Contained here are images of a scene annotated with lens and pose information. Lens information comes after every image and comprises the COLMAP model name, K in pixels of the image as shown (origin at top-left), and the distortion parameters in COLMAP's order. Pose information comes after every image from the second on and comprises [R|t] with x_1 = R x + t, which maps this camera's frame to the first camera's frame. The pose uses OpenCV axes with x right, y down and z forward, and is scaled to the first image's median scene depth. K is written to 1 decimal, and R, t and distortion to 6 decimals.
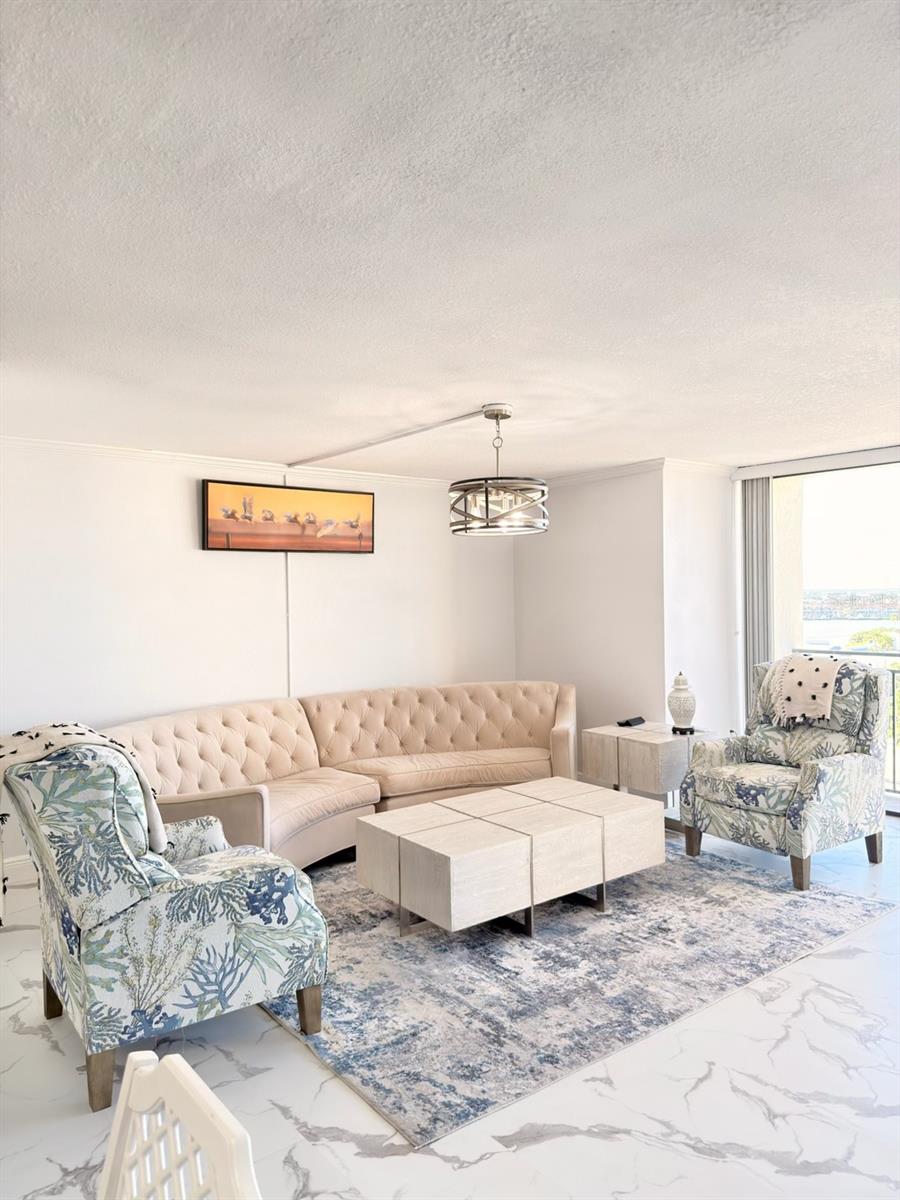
lens RADIAL K [[849.3, 0, 454.4], [0, 849.3, 594.3], [0, 0, 1]] dist [0.059595, -0.003507]
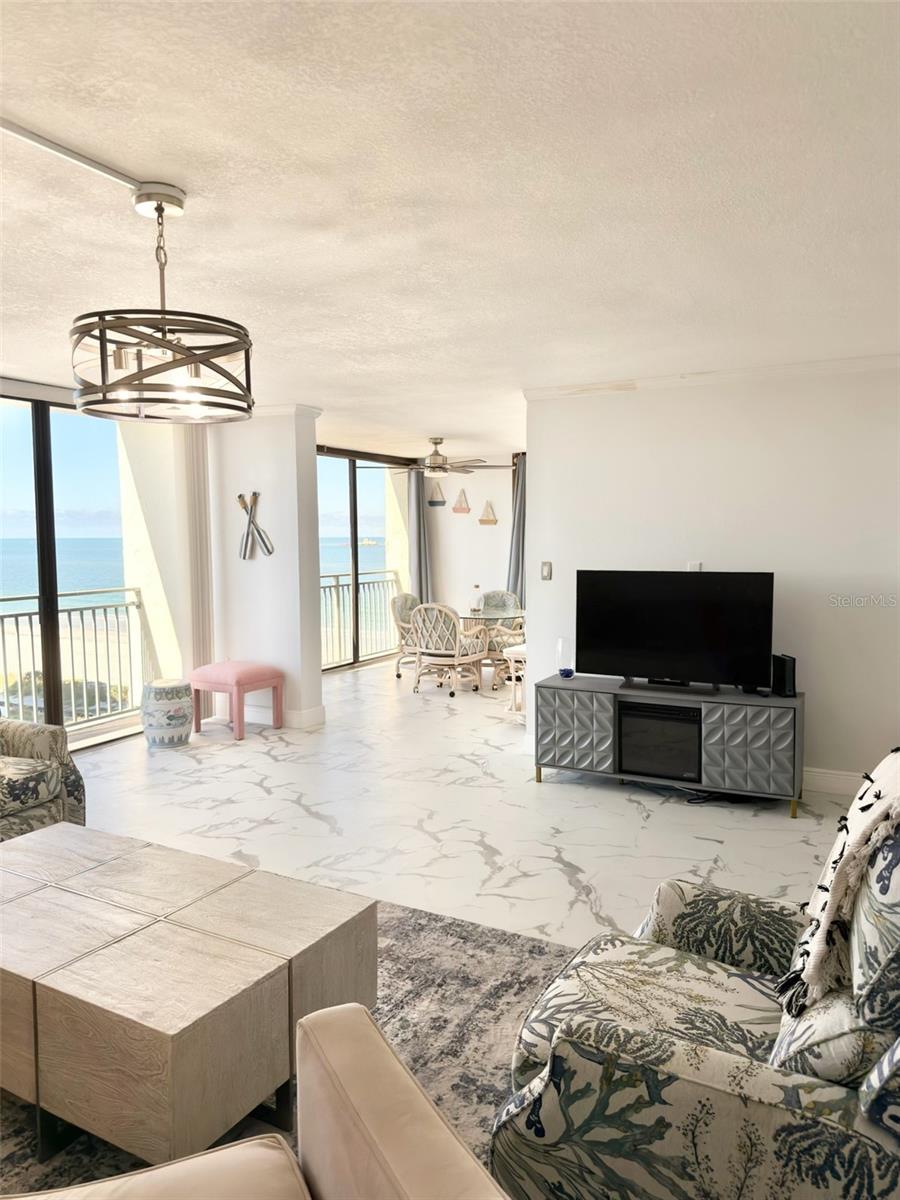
lens RADIAL K [[849.3, 0, 454.4], [0, 849.3, 594.3], [0, 0, 1]] dist [0.059595, -0.003507]
pose [[-0.390788, -0.053540, 0.918922, -0.704077], [0.010550, 0.997981, 0.062633, 0.016985], [-0.920420, 0.034171, -0.389434, 1.288742]]
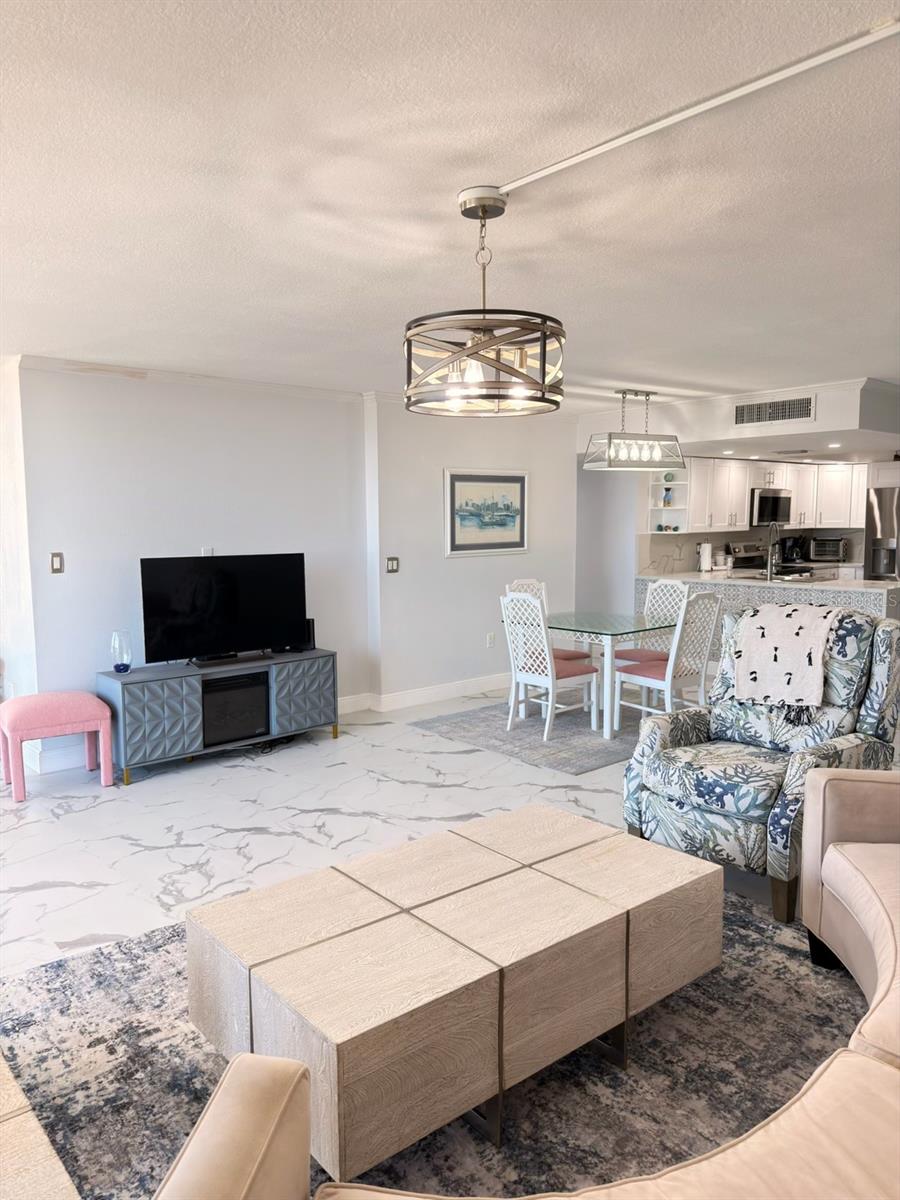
lens RADIAL K [[845.5, 0, 430.2], [0, 845.5, 606.5], [0, 0, 1]] dist [0.119290, -0.002532]
pose [[-0.999667, 0.019952, -0.016341, 0.131748], [0.018087, 0.994065, 0.107276, 0.001223], [0.018384, 0.106944, -0.994095, 2.004689]]
